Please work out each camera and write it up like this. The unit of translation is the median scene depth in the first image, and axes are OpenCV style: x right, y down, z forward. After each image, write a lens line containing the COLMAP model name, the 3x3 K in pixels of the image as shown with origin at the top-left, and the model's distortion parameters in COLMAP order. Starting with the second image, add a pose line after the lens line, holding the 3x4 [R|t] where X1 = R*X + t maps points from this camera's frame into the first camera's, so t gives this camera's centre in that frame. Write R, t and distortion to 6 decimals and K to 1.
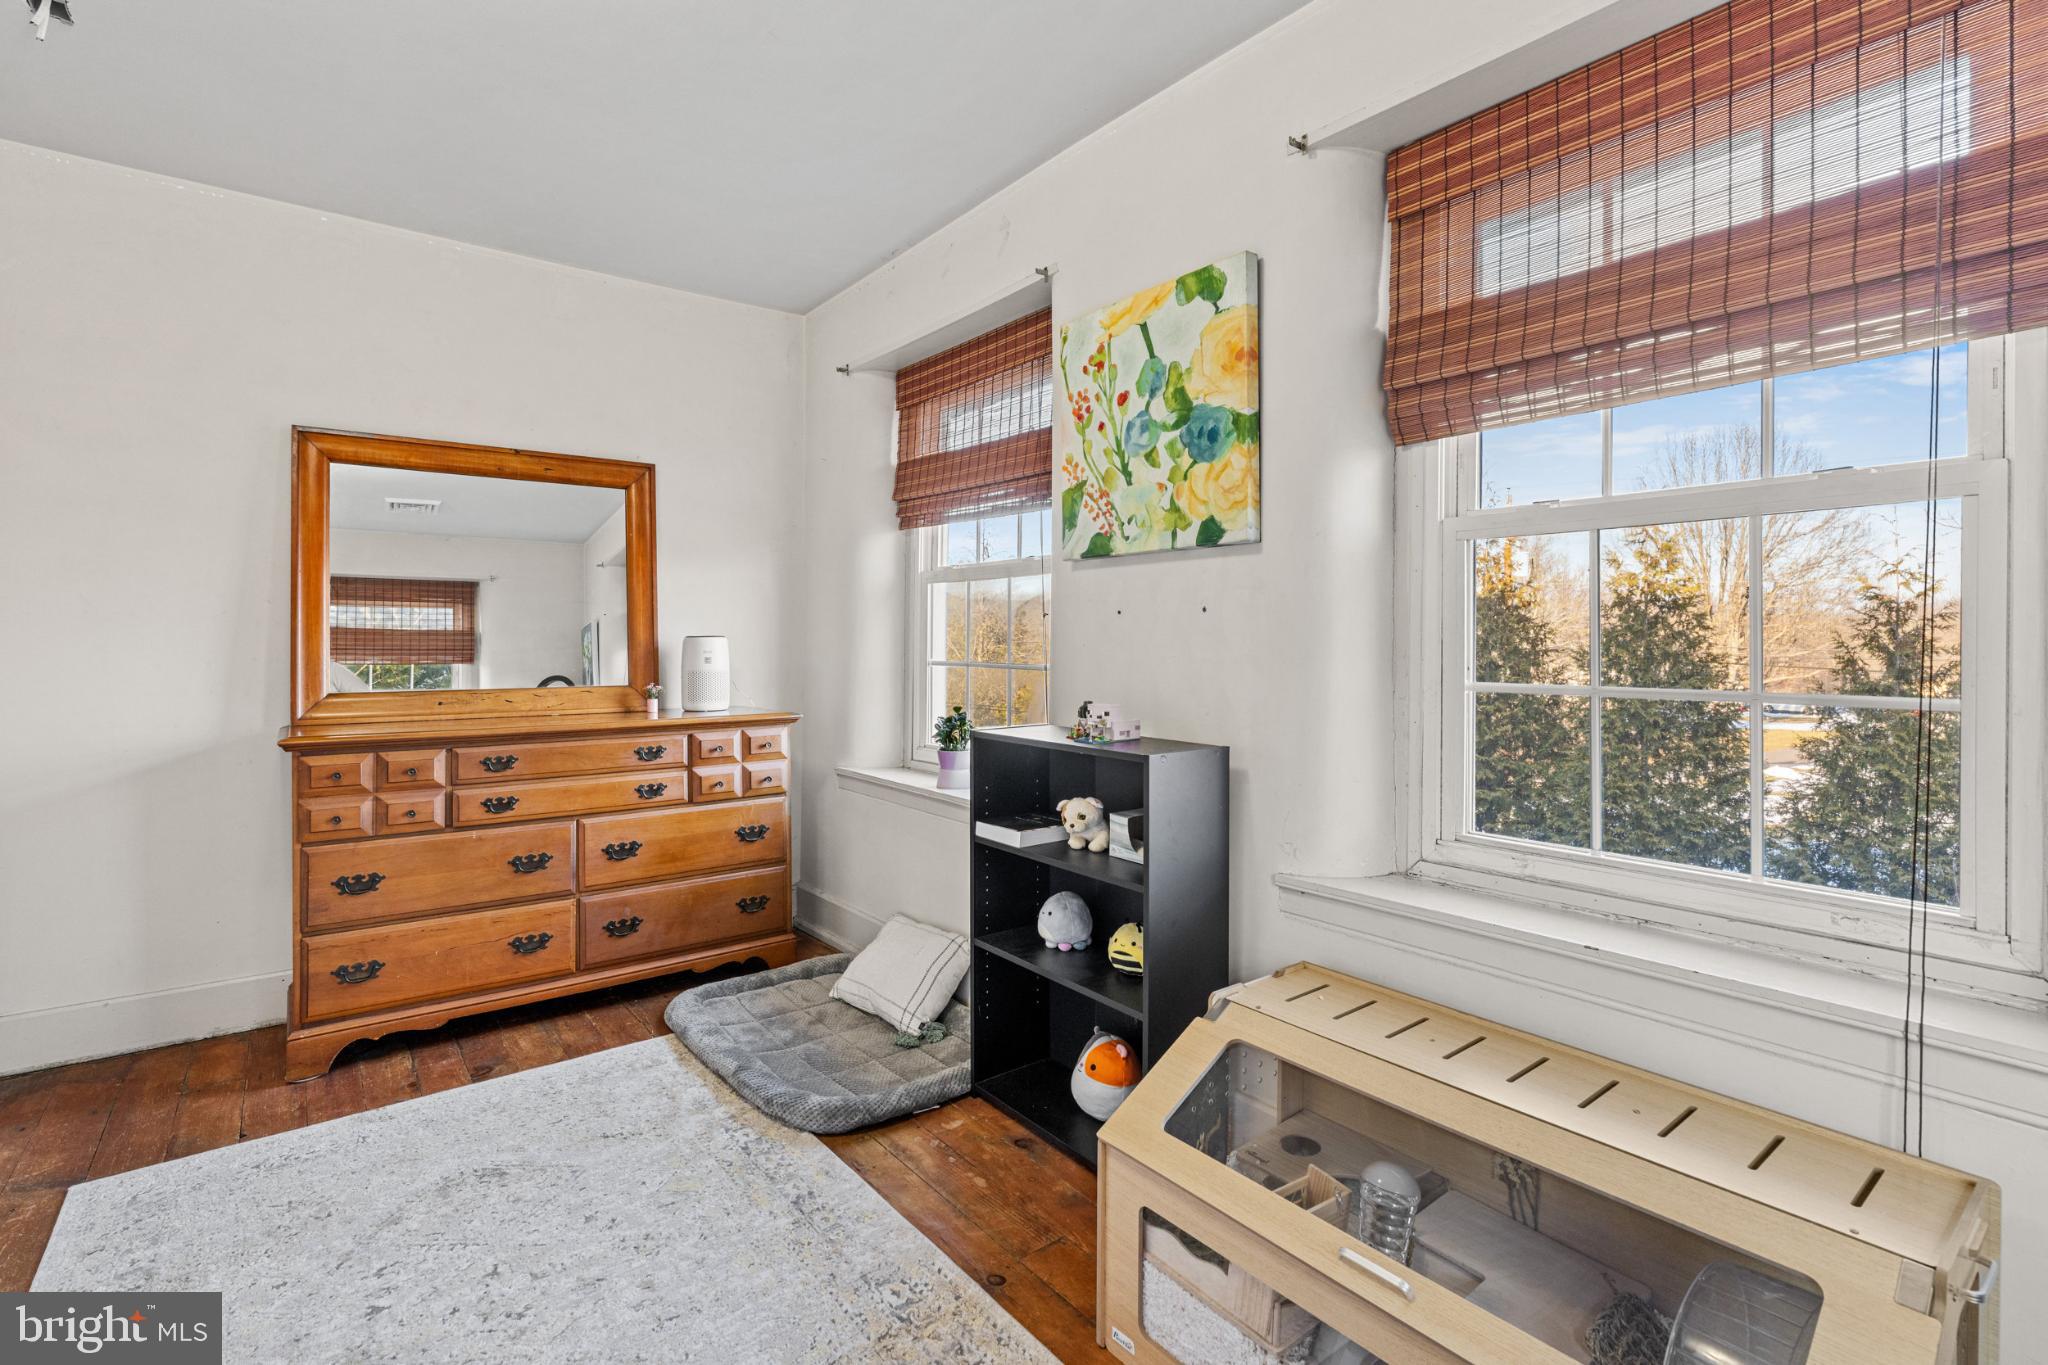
lens RADIAL K [[951.8, 0, 1019.9], [0, 951.8, 636.2], [0, 0, 1]] dist [-0.000933, 0.000058]
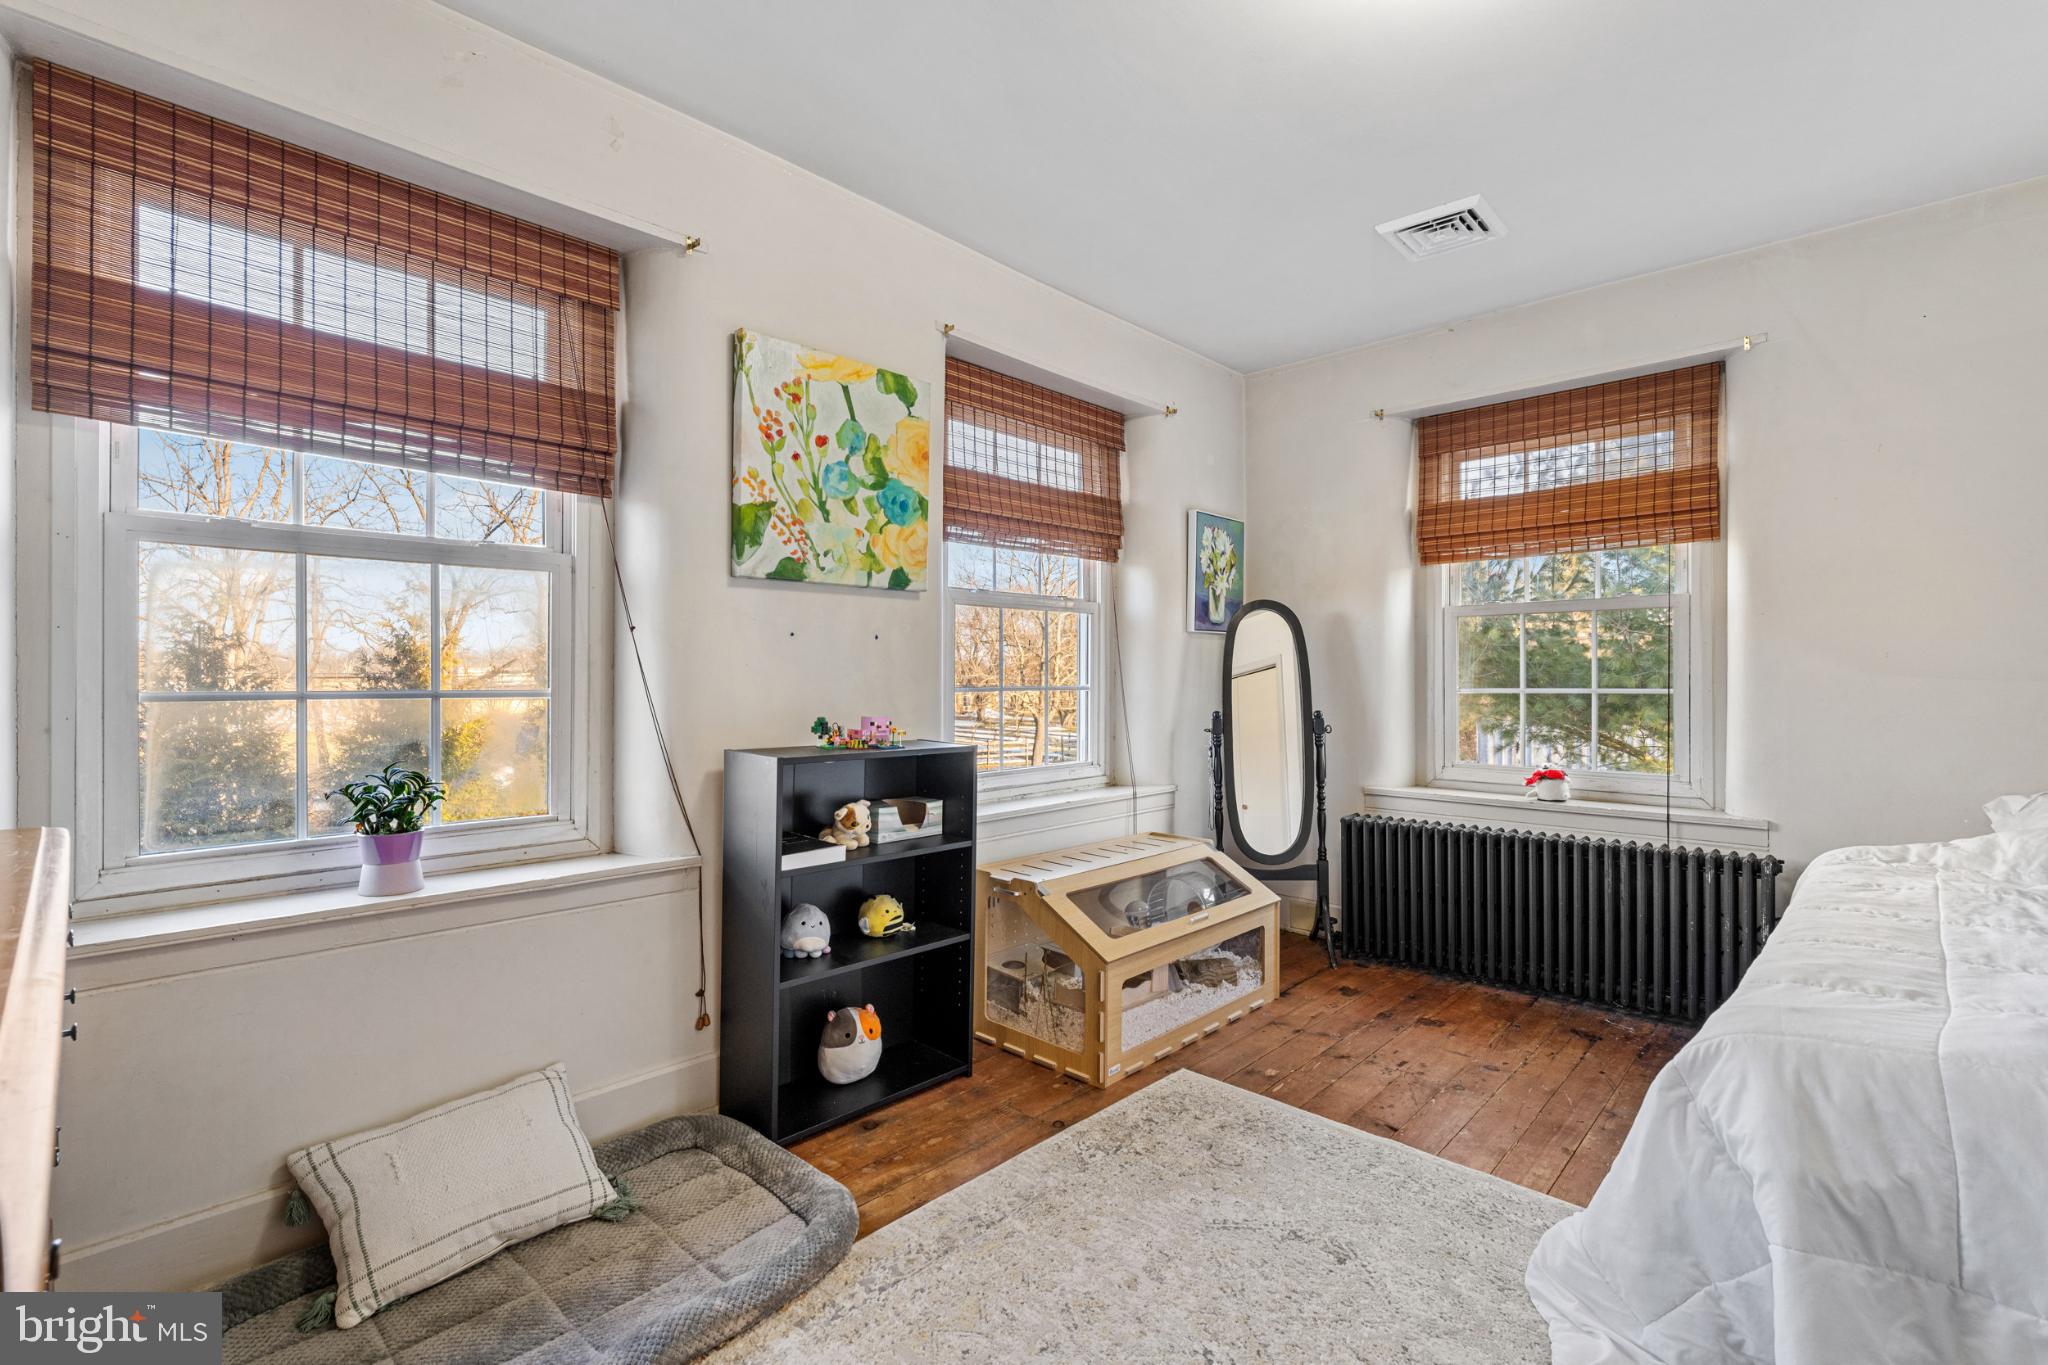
lens RADIAL K [[925.3, 0, 1030.9], [0, 925.3, 678.3], [0, 0, 1]] dist [-0.002230, -0.000337]
pose [[-0.150178, -0.011527, 0.988592, -1.008947], [-0.011227, 0.999887, 0.009954, 0.011284], [-0.988595, -0.009604, -0.150290, 0.938211]]
